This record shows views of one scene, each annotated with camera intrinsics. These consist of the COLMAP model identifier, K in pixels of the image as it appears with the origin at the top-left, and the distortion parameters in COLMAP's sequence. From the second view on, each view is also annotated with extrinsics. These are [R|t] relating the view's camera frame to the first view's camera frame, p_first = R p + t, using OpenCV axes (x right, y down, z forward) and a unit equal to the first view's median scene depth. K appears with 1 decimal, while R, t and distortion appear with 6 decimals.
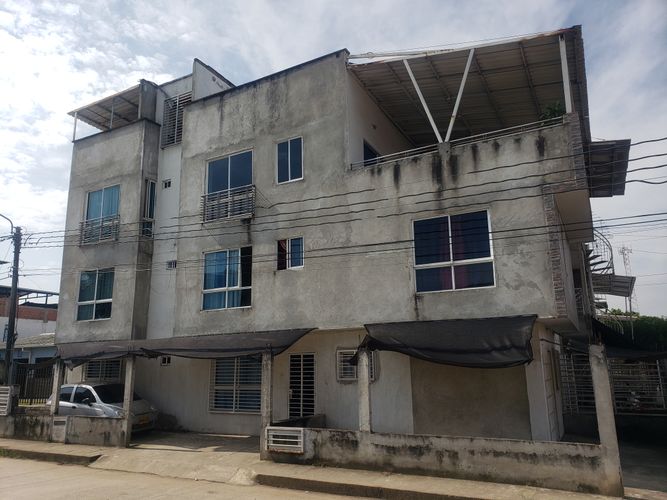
lens RADIAL K [[515.6, 0, 333.6], [0, 515.6, 258.1], [0, 0, 1]] dist [0.074154, -0.090675]
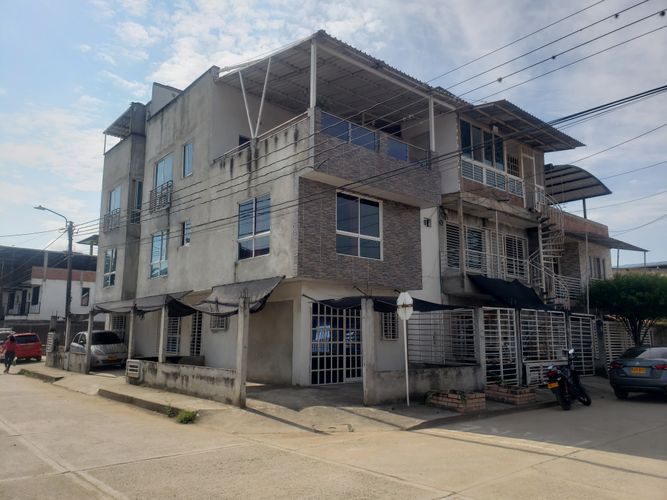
lens RADIAL K [[522.0, 0, 333.5], [0, 522.0, 250.0], [0, 0, 1]] dist [0.031872, -0.007750]
pose [[0.936792, -0.042821, -0.347256, 0.806176], [0.061357, 0.997208, 0.042552, -0.000009], [0.344464, -0.061169, 0.936805, -0.114491]]
